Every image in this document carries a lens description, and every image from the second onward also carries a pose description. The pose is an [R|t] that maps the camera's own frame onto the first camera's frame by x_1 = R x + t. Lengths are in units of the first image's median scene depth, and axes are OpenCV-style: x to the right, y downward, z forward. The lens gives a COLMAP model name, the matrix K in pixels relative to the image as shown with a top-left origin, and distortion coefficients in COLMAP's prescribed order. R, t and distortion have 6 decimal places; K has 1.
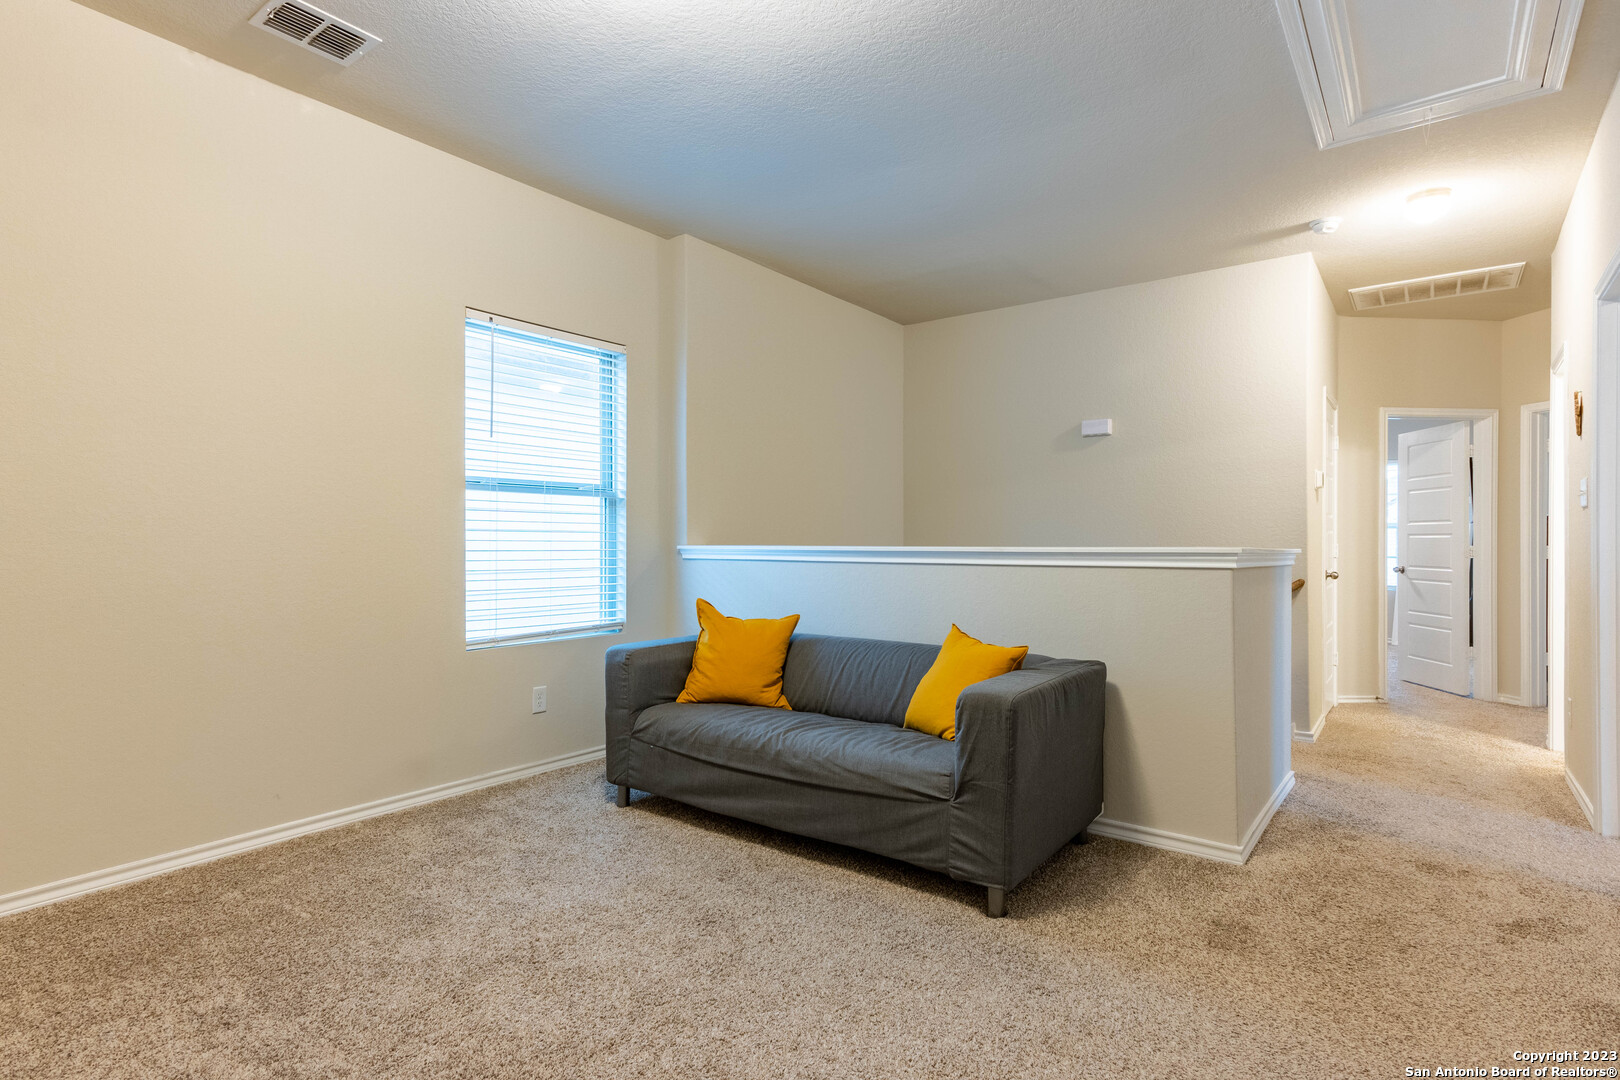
lens RADIAL K [[800.0, 0, 810.0], [0, 800.0, 540.0], [0, 0, 1]] dist [0.002379, 0.000482]
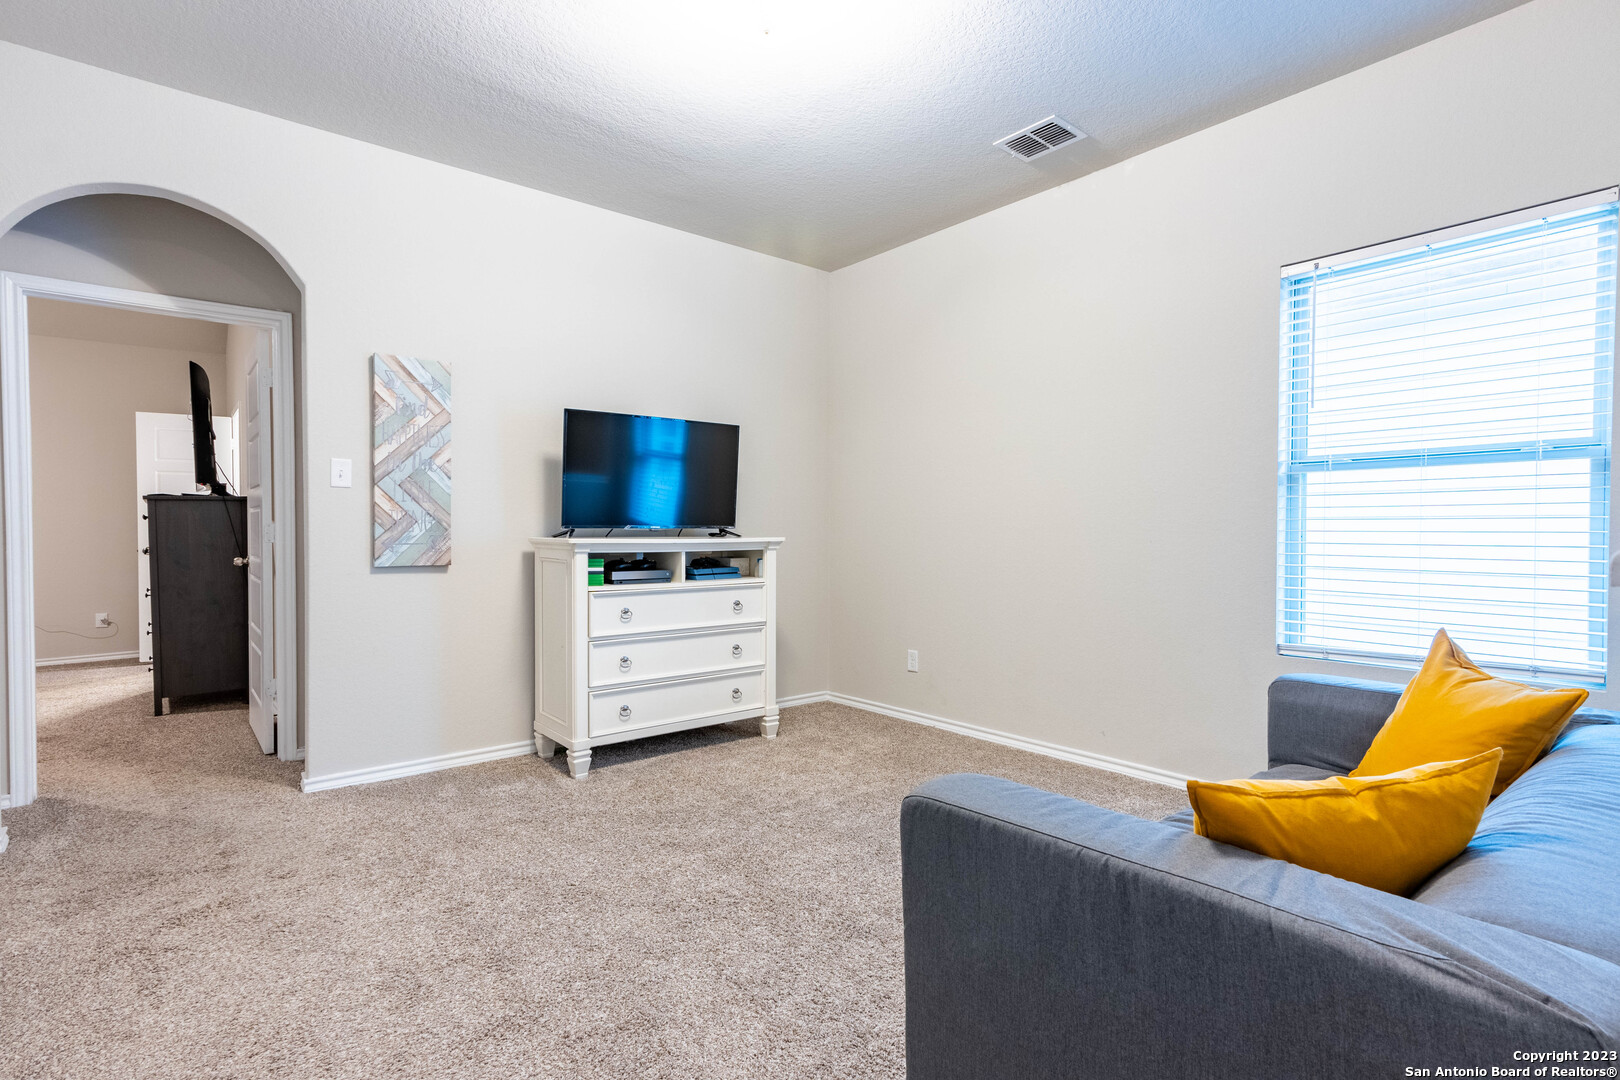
lens RADIAL K [[800.0, 0, 810.0], [0, 800.0, 540.0], [0, 0, 1]] dist [0.002379, 0.000482]
pose [[-0.220090, 0.011777, -0.975409, 0.529487], [0.000932, 0.999929, 0.011863, -0.000141], [0.975479, 0.001702, -0.220085, 0.659449]]
